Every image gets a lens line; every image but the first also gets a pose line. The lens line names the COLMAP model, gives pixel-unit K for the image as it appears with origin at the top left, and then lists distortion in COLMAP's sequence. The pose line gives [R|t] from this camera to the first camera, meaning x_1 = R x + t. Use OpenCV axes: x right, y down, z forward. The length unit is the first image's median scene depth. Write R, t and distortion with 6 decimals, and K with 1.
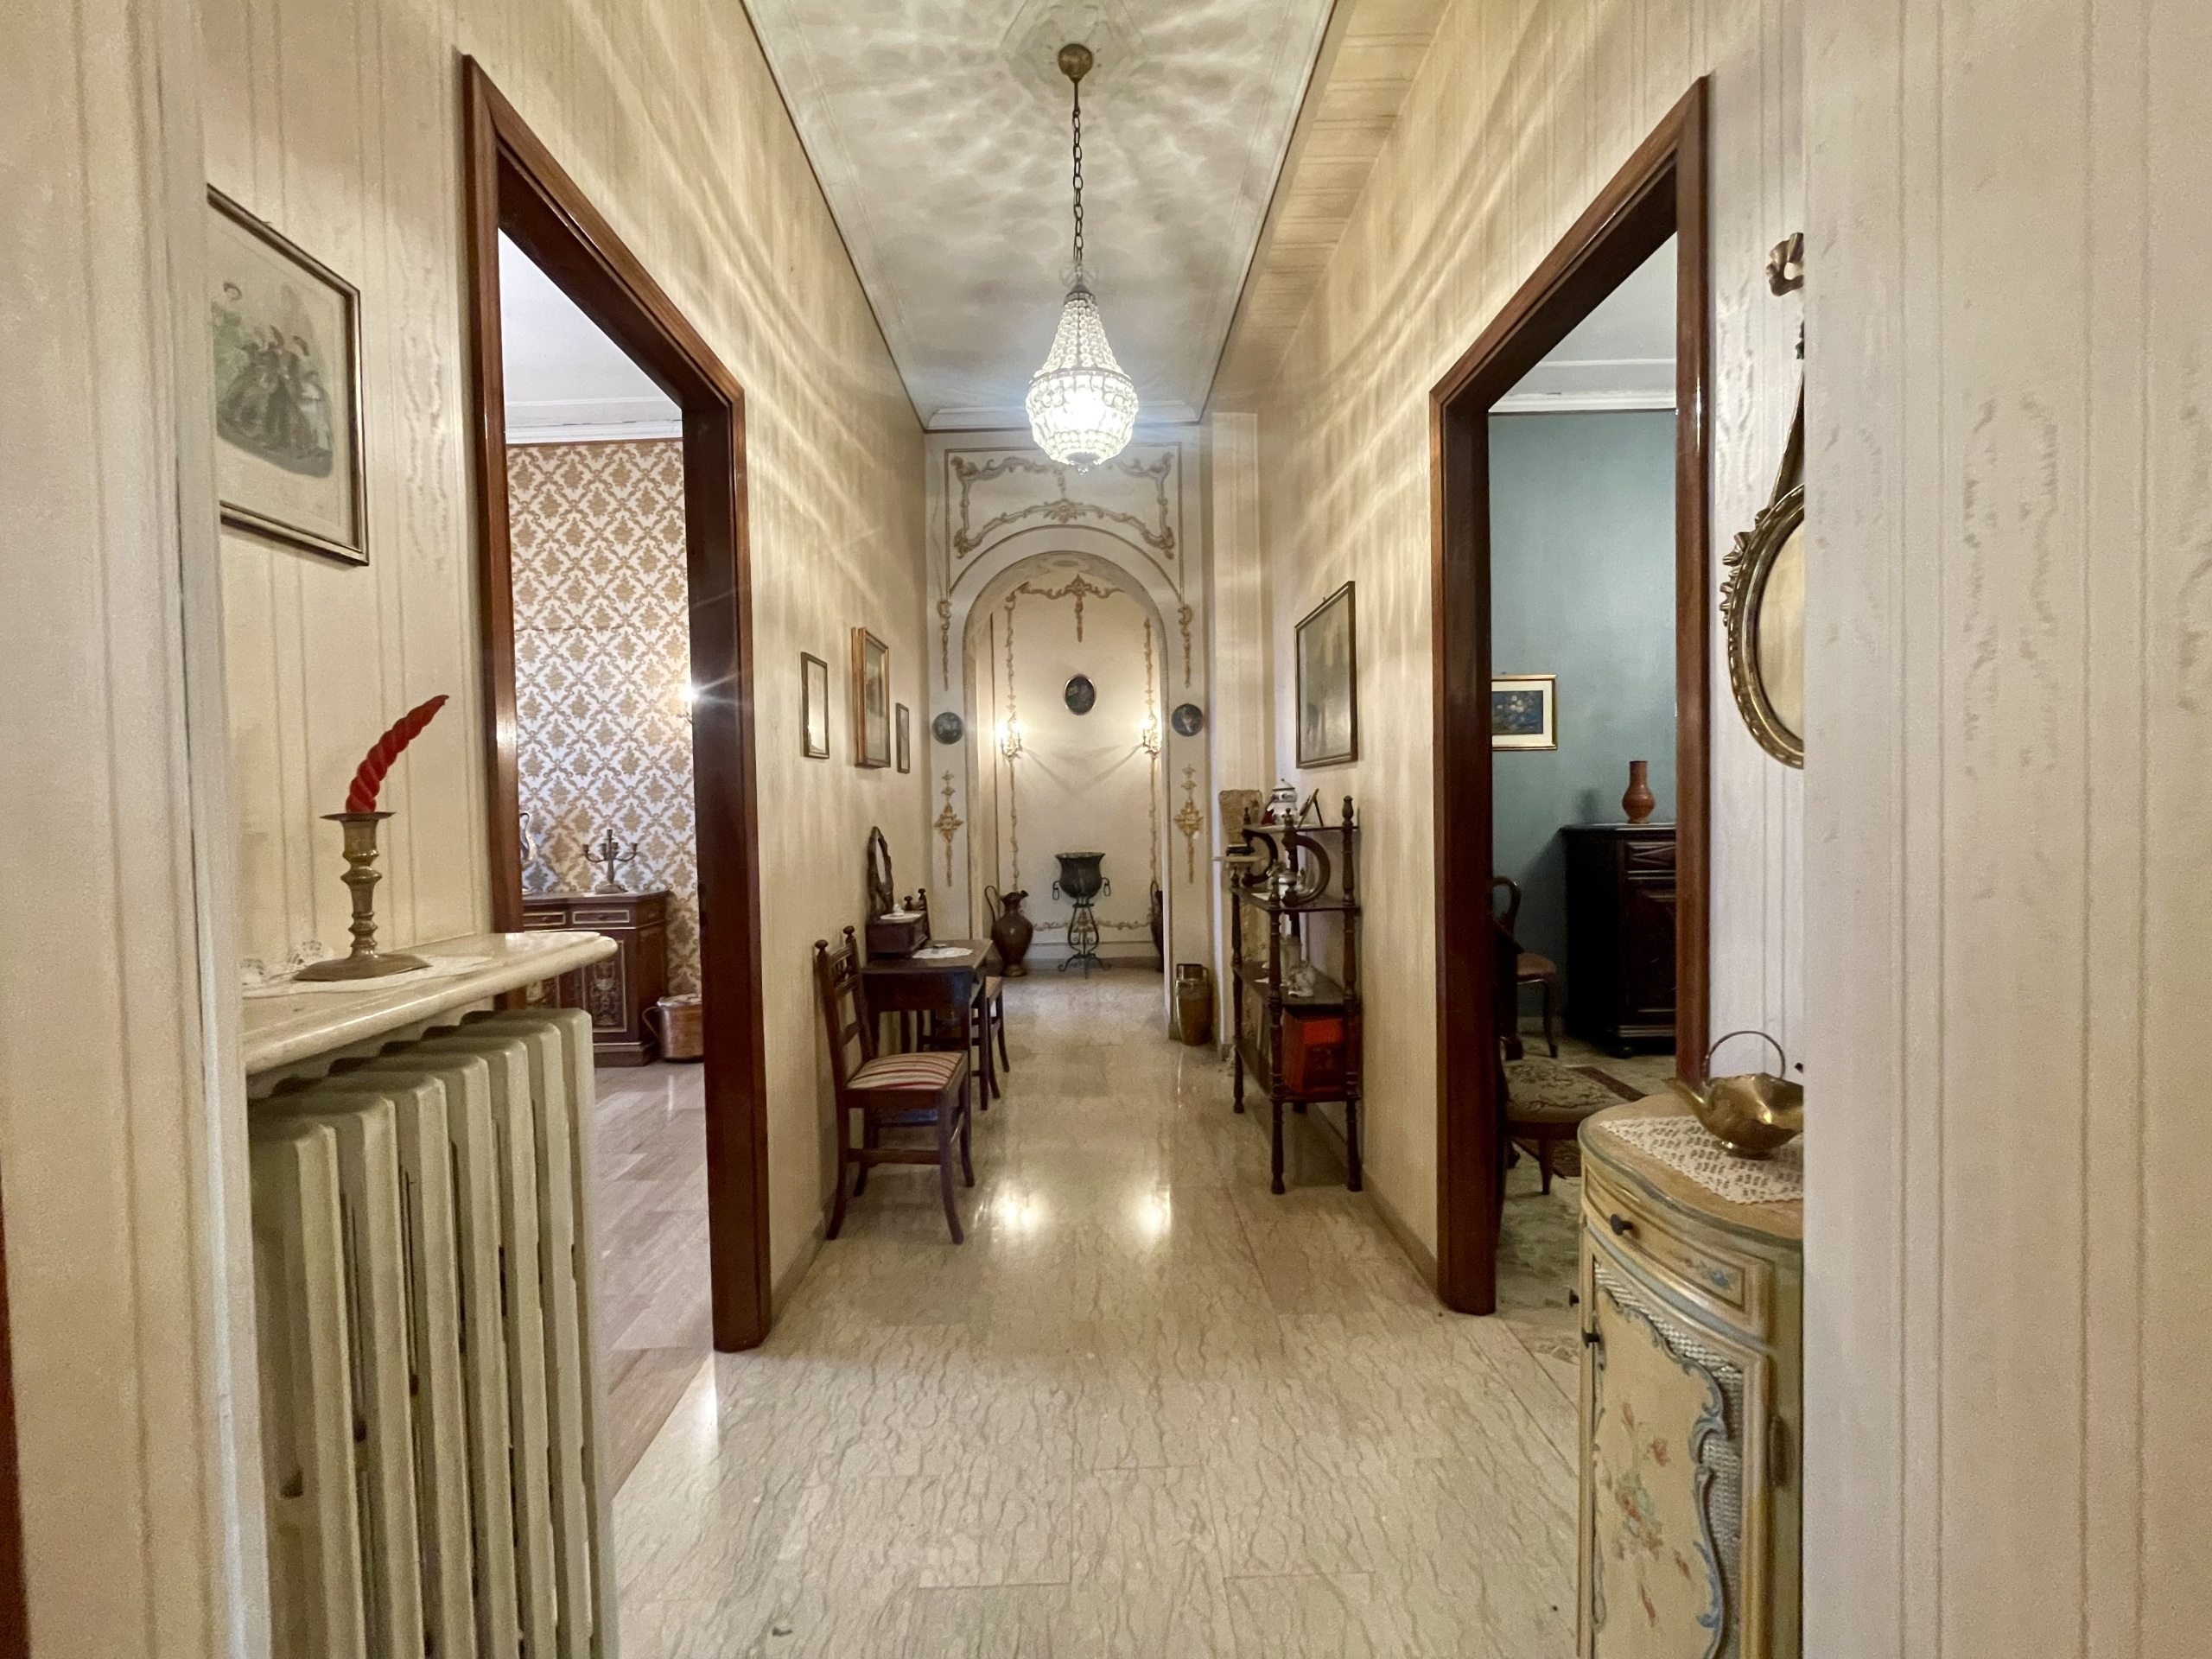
lens RADIAL K [[903.8, 0, 1106.0], [0, 903.8, 829.5], [0, 0, 1]] dist [0.007301, -0.002744]
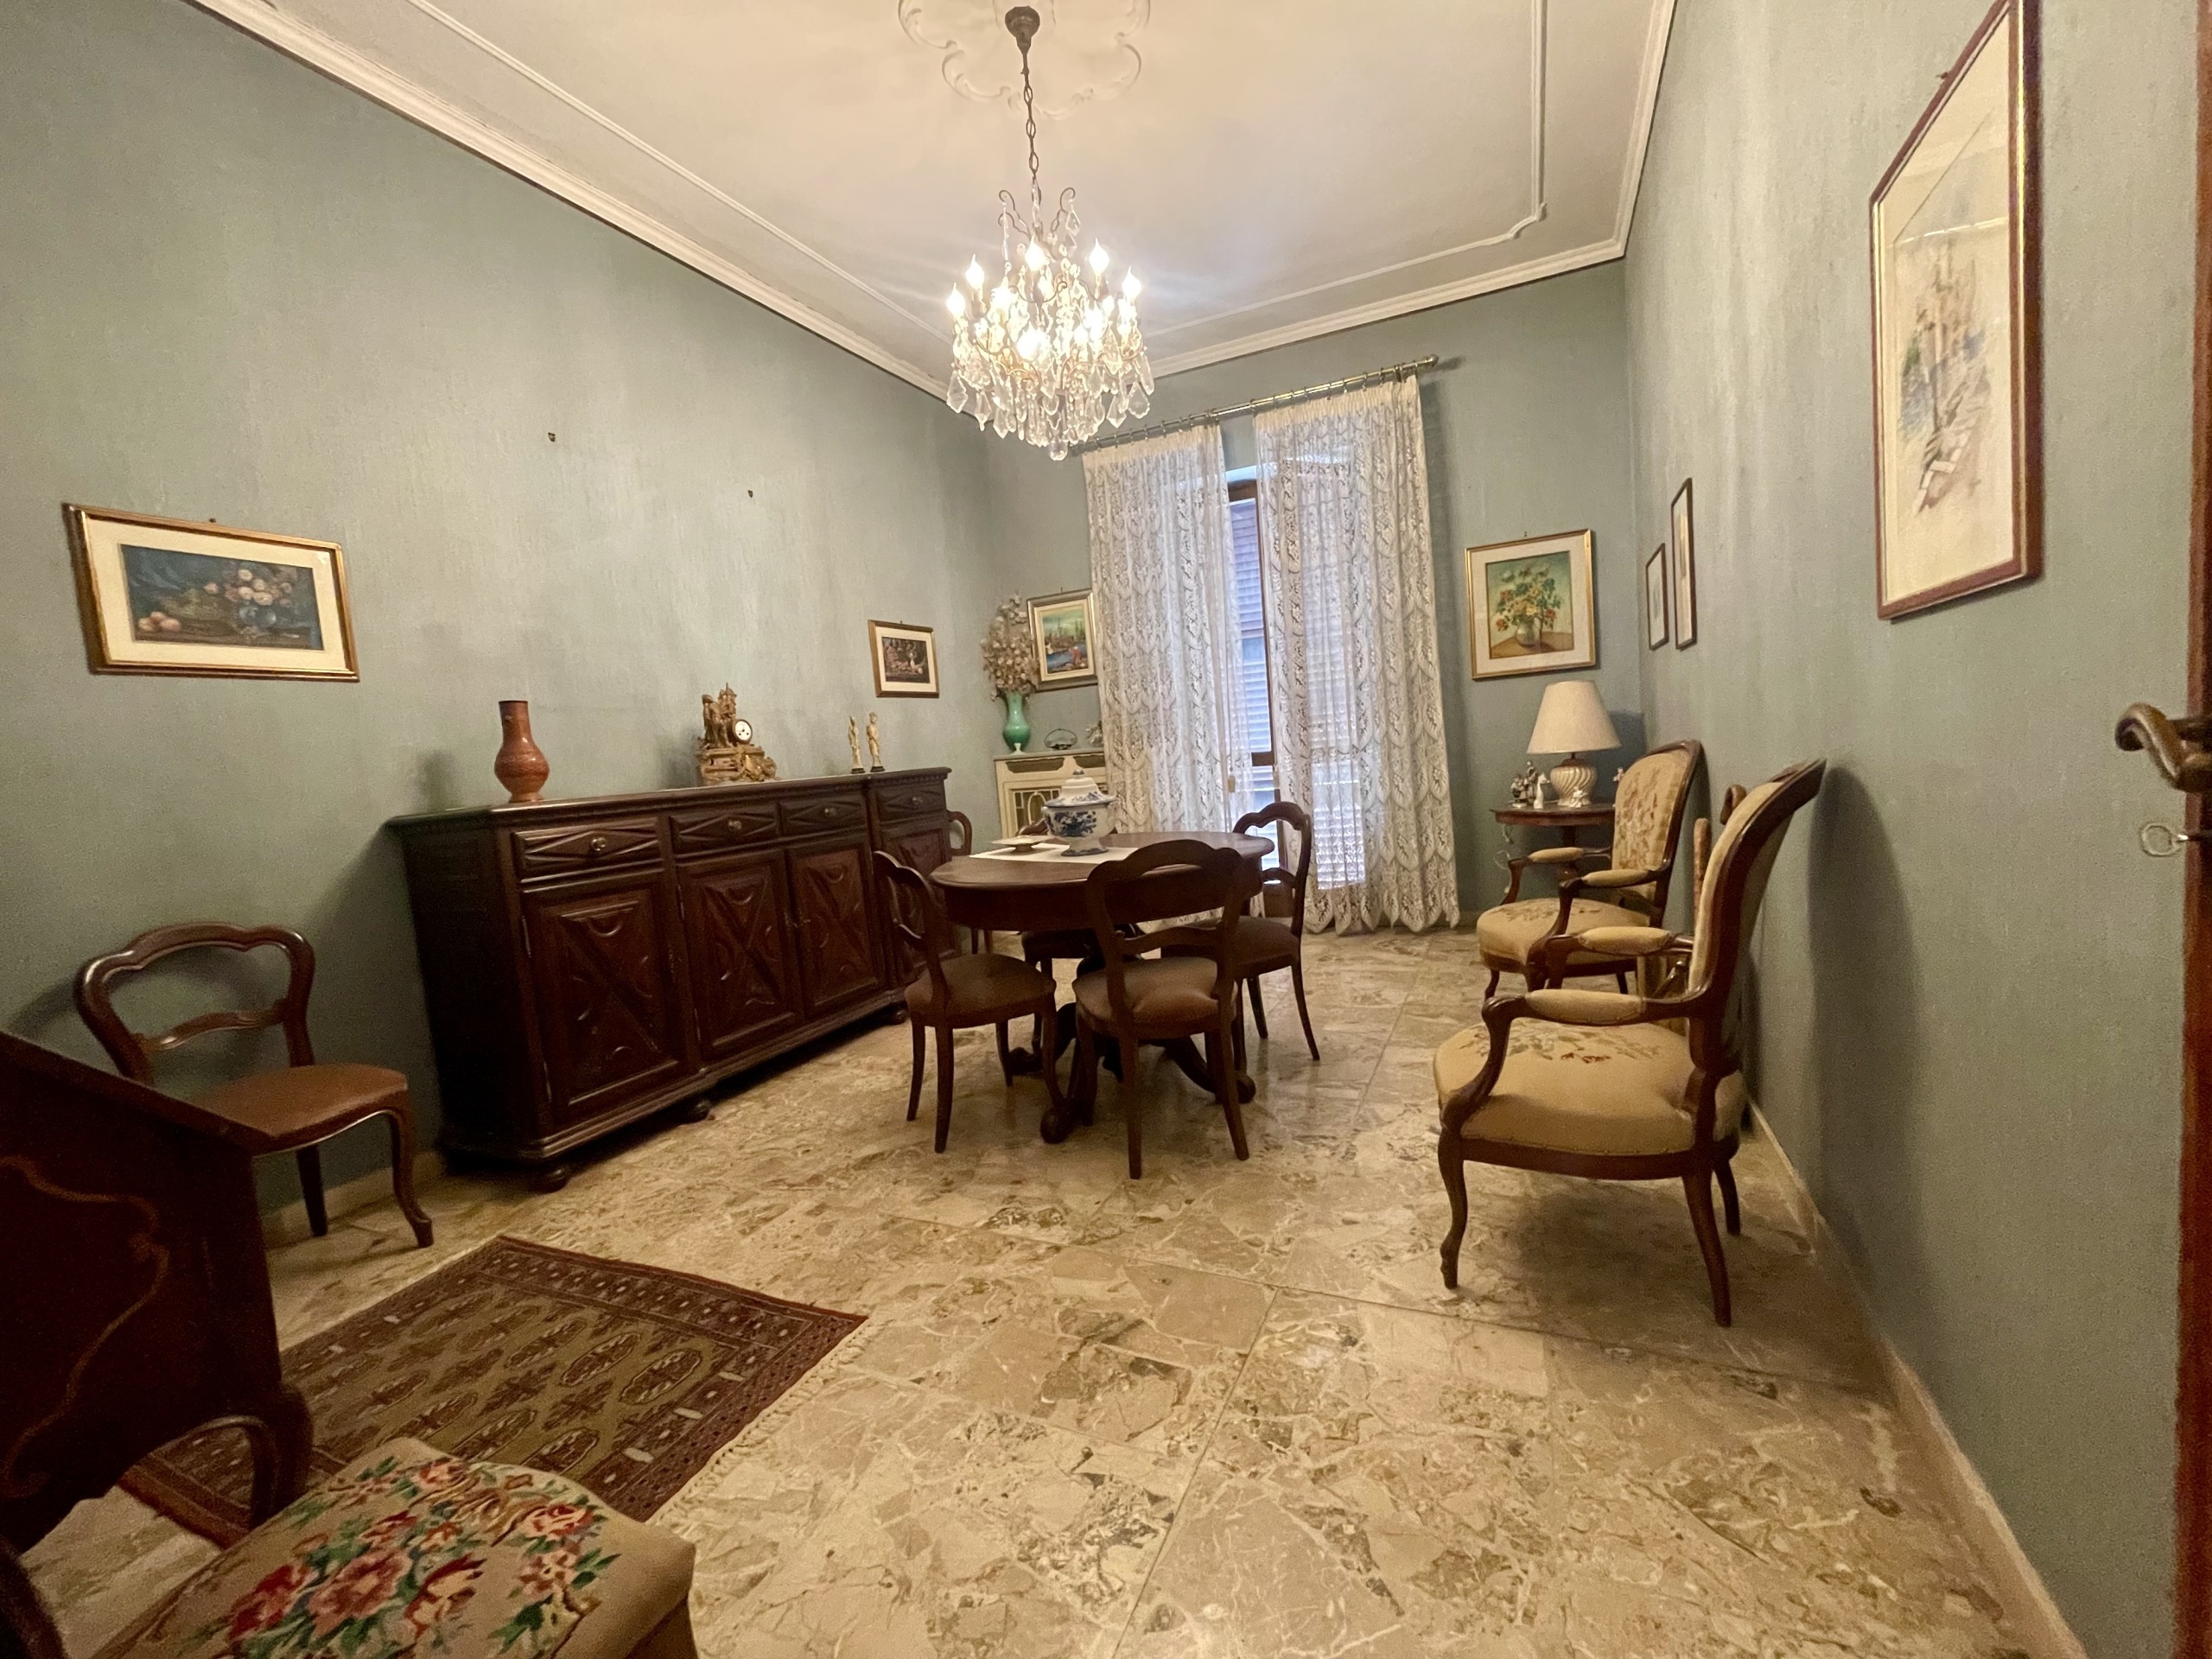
lens RADIAL K [[903.8, 0, 1106.0], [0, 903.8, 829.5], [0, 0, 1]] dist [0.007301, -0.002744]
pose [[0.431784, -0.089470, 0.897529, 0.200889], [0.096071, 0.993970, 0.052866, 0.017654], [-0.896846, 0.063400, 0.437775, 0.374394]]
